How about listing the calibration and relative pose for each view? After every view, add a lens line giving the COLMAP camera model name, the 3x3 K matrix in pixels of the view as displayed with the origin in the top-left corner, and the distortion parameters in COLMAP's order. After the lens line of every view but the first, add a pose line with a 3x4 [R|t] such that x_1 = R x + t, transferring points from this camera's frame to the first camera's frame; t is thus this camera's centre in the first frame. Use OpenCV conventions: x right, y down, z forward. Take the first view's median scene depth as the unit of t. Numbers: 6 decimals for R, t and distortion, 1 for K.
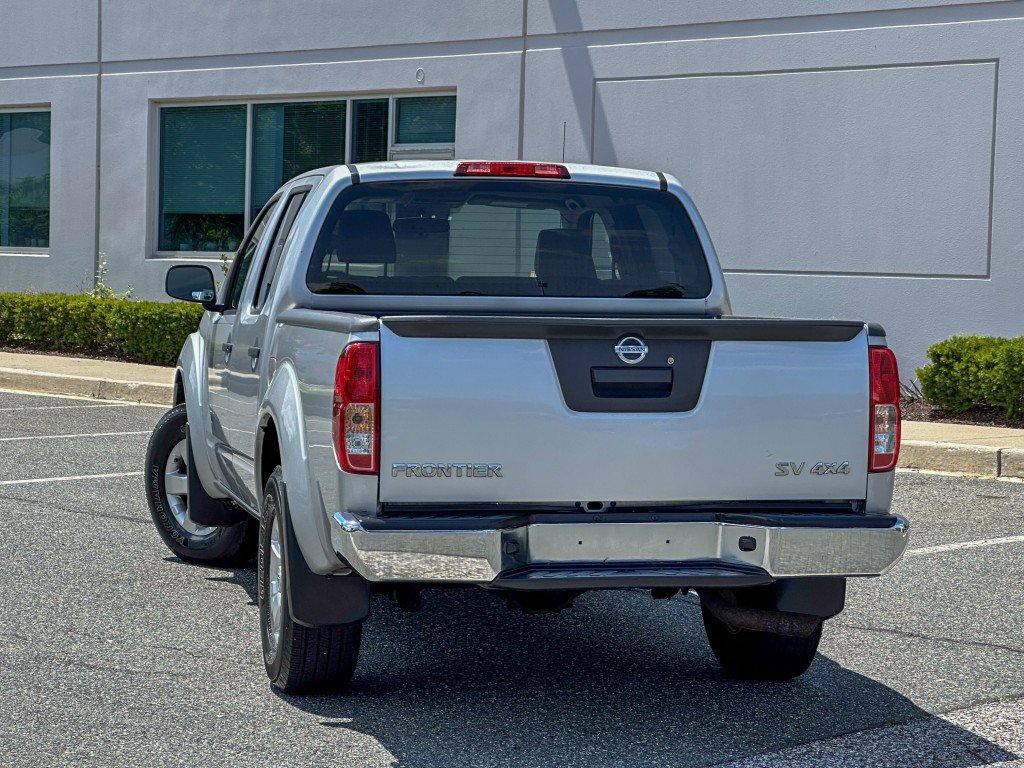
lens RADIAL K [[2510.4, 0, 512.0], [0, 2510.4, 384.0], [0, 0, 1]] dist [-0.260916, 6.706369]
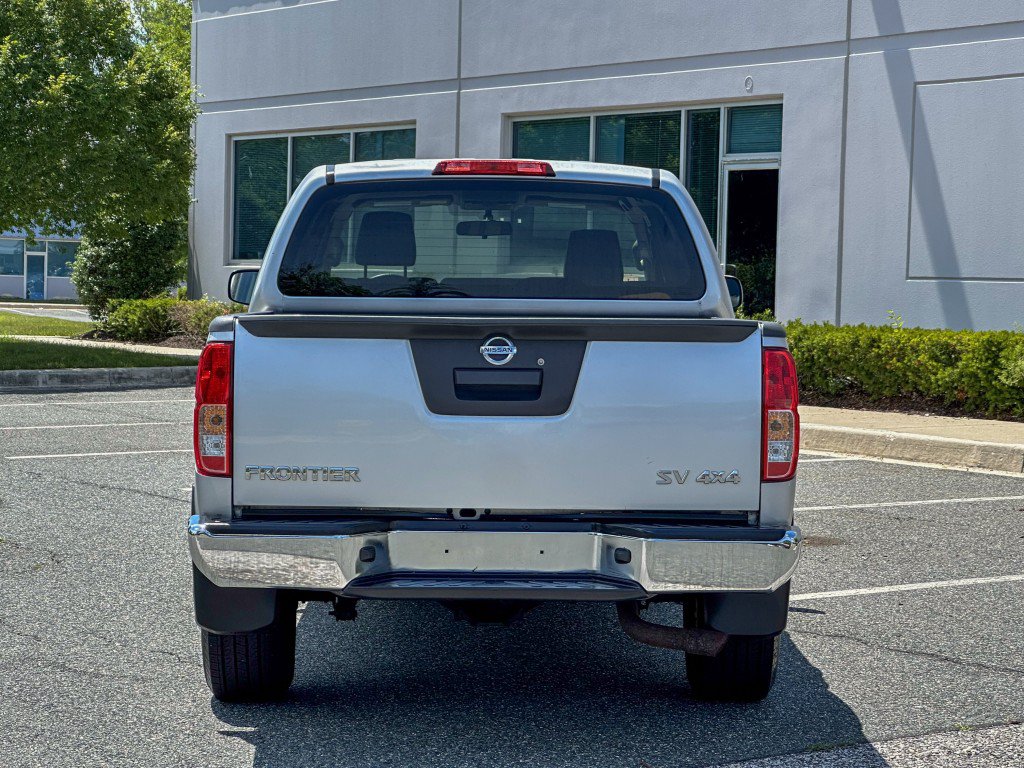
lens RADIAL K [[2510.4, 0, 512.0], [0, 2510.4, 384.0], [0, 0, 1]] dist [-0.260916, 6.706369]
pose [[0.979135, 0.004778, -0.203156, 0.242117], [-0.006192, 0.999961, -0.006326, 0.005089], [0.203118, 0.007452, 0.979126, 0.062073]]
